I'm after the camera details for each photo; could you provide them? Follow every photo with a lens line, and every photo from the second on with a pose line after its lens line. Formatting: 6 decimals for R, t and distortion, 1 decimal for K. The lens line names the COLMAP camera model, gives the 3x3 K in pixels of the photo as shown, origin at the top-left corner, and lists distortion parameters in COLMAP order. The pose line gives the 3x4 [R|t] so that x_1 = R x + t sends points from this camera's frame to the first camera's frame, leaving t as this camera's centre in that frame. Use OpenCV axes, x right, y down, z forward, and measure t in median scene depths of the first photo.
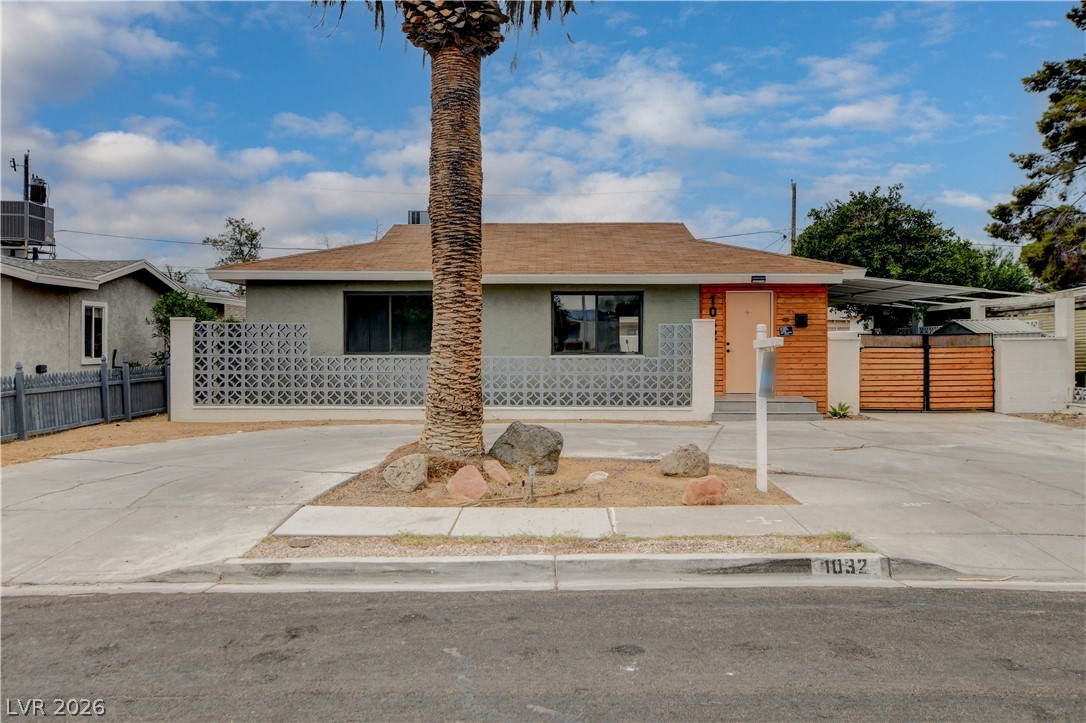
lens RADIAL K [[916.2, 0, 539.5], [0, 916.2, 379.2], [0, 0, 1]] dist [0.045605, 0.009080]
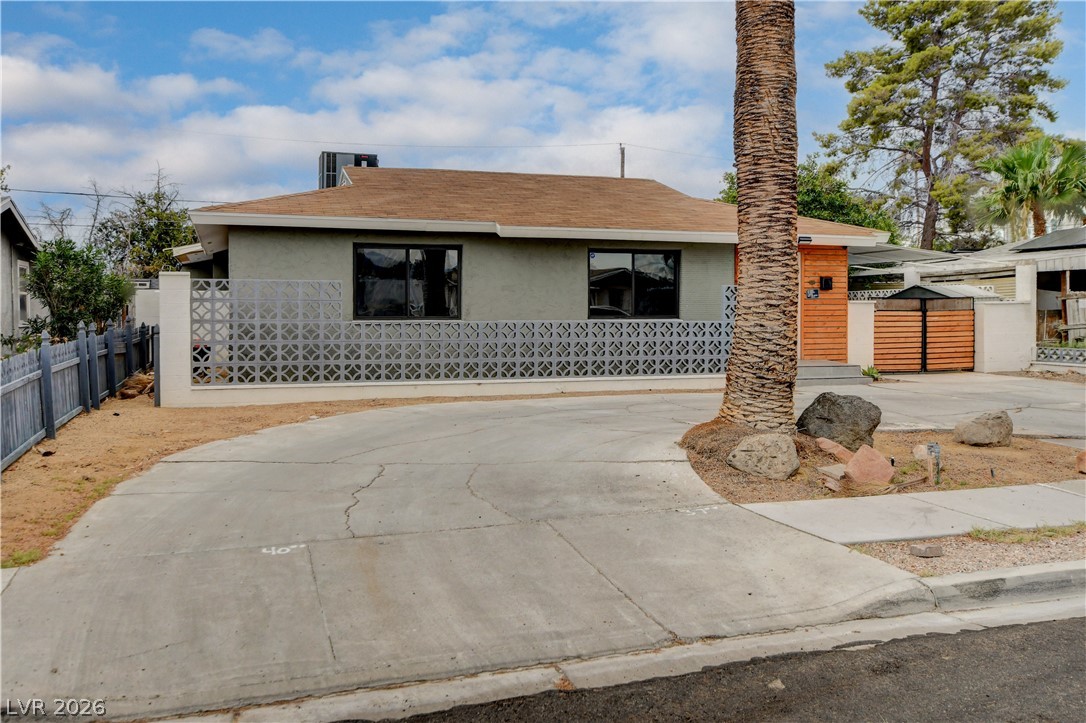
lens RADIAL K [[947.8, 0, 543.0], [0, 947.8, 361.5], [0, 0, 1]] dist [0.003476, 0.008266]
pose [[0.943579, -0.018553, 0.330626, -0.339389], [0.013644, 0.999760, 0.017163, -0.001488], [-0.330865, -0.011684, 0.943606, 0.138715]]
